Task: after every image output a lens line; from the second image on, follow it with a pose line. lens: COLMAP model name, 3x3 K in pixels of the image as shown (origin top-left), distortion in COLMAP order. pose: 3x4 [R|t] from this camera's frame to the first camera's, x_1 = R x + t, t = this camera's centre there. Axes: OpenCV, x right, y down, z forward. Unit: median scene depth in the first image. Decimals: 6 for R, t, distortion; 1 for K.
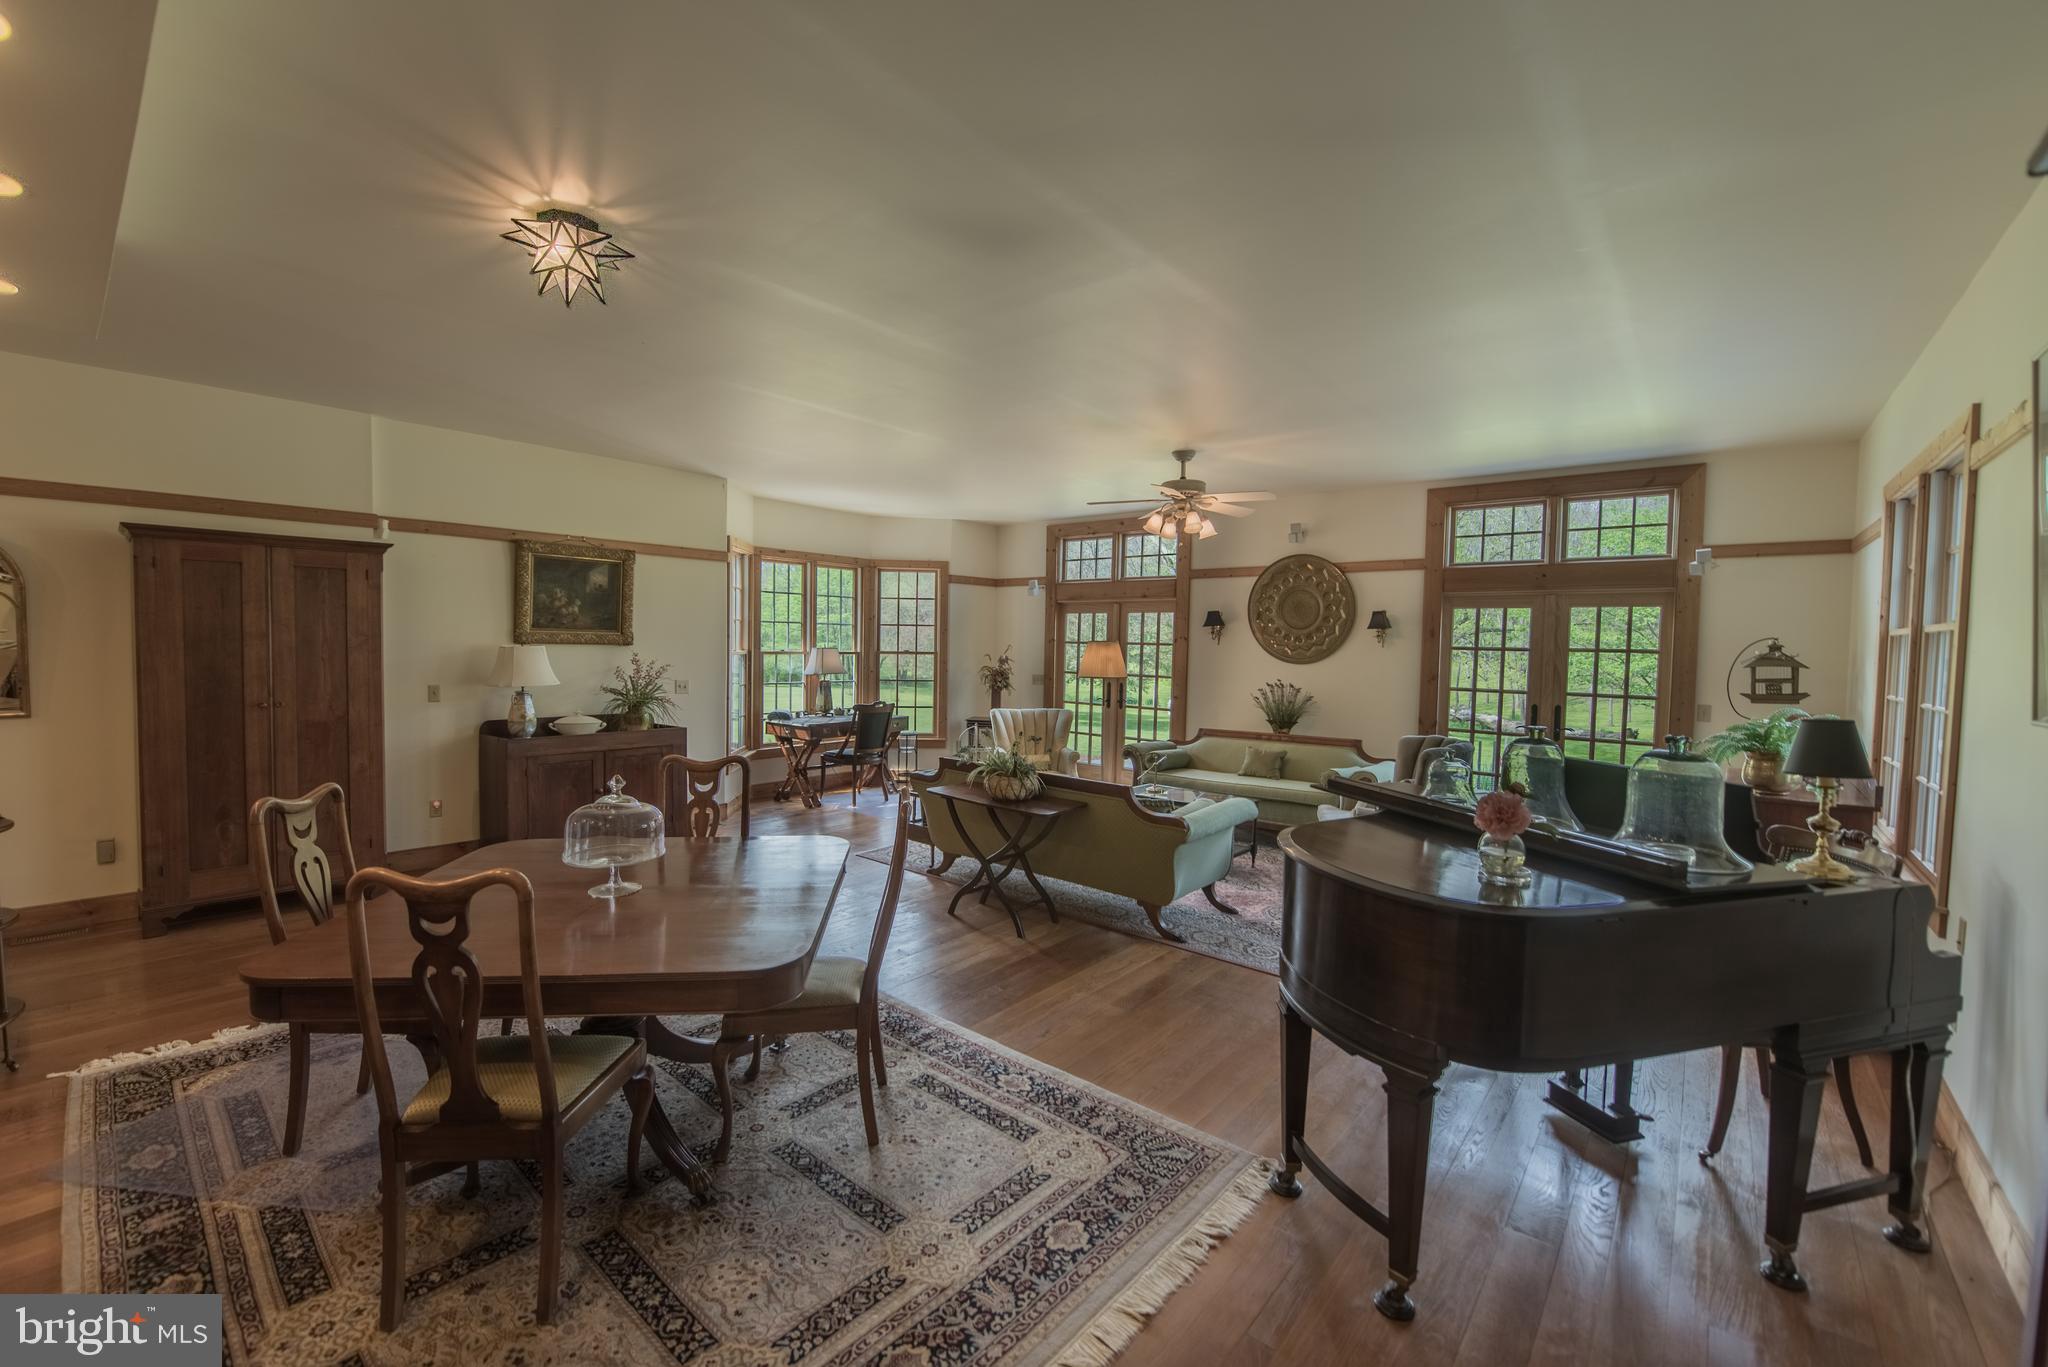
lens RADIAL K [[850.4, 0, 1020.3], [0, 850.4, 671.0], [0, 0, 1]] dist [-0.016241, -0.001544]
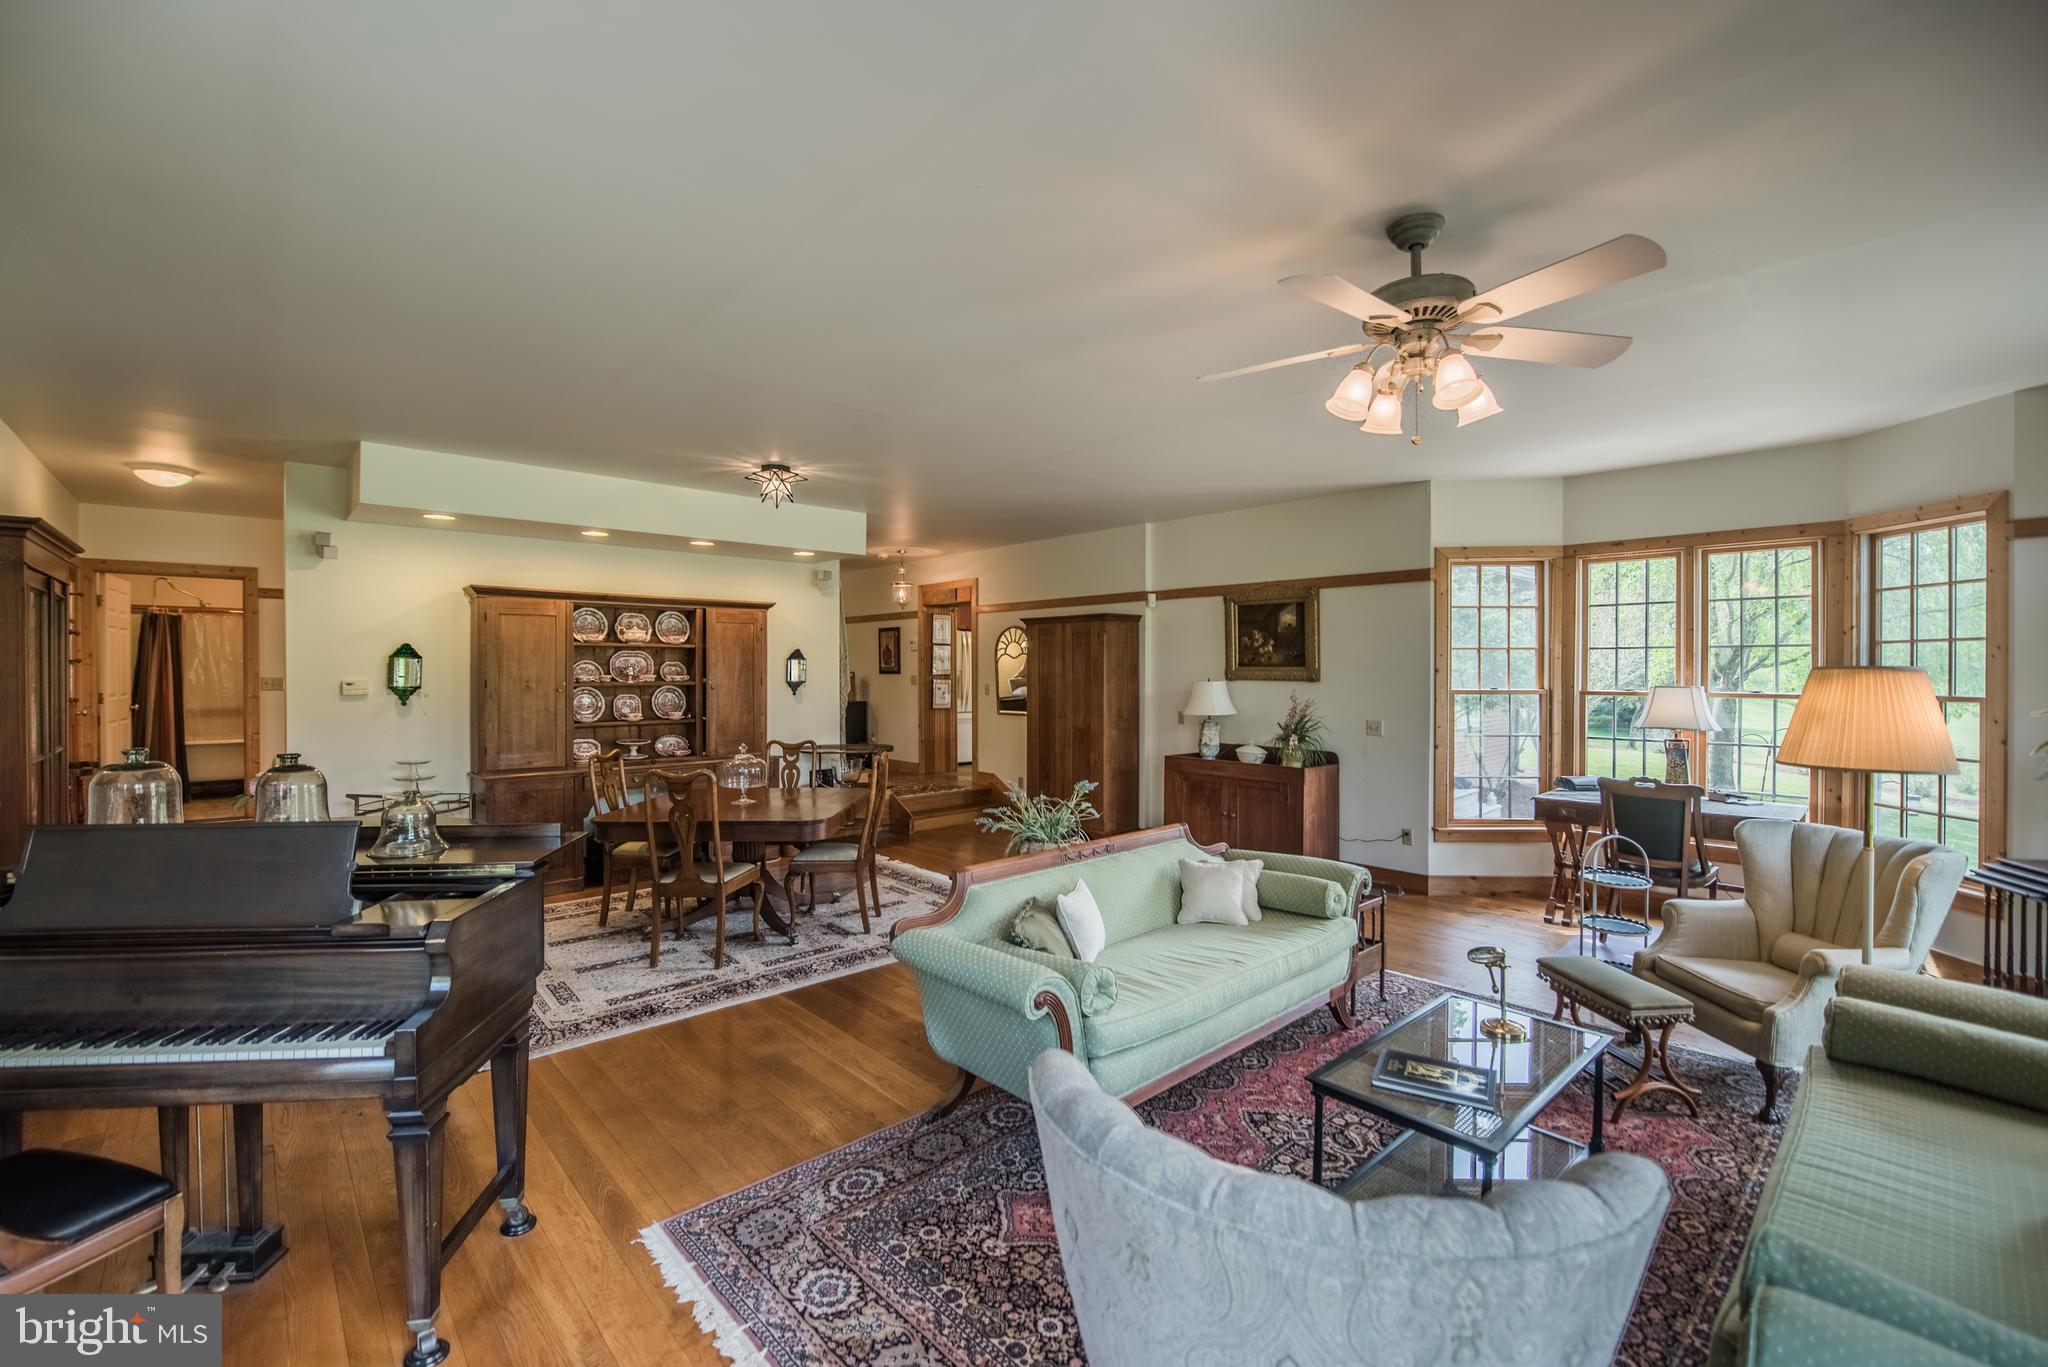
lens RADIAL K [[850.4, 0, 1005.0], [0, 850.4, 676.2], [0, 0, 1]] dist [-0.016241, -0.001544]
pose [[-0.147006, -0.011034, -0.989074, 0.600927], [-0.039670, 0.999199, -0.005250, -0.018253], [0.988340, 0.038465, -0.147325, 0.820008]]
